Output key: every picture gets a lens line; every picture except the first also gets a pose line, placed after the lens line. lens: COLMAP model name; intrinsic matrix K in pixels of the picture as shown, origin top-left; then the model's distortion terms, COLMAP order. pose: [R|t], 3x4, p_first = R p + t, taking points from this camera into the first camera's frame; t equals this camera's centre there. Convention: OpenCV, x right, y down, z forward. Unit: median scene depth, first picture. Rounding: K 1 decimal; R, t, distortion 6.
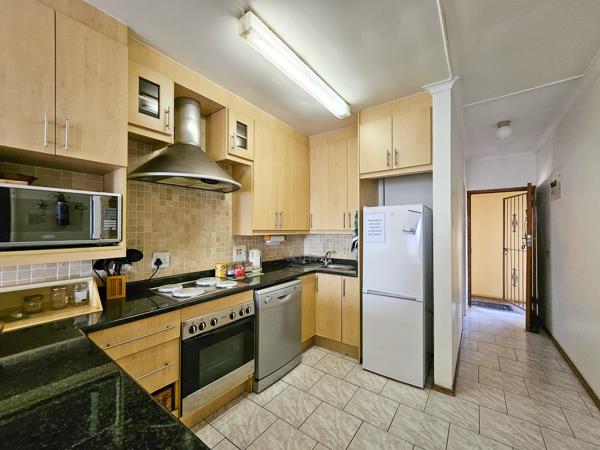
lens RADIAL K [[238.8, 0, 300.8], [0, 238.8, 226.3], [0, 0, 1]] dist [-0.004074, -0.001058]
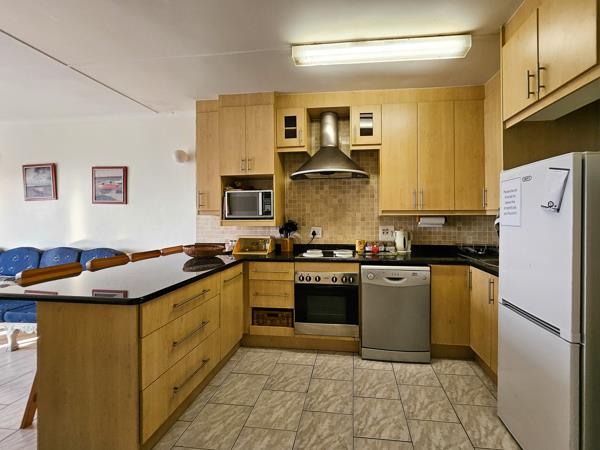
lens RADIAL K [[238.8, 0, 308.9], [0, 238.8, 213.5], [0, 0, 1]] dist [-0.004074, -0.001058]
pose [[0.499324, -0.006714, -0.866390, 0.593067], [0.014983, 0.999887, 0.000887, 0.025872], [0.866286, -0.013424, 0.499368, 0.227495]]
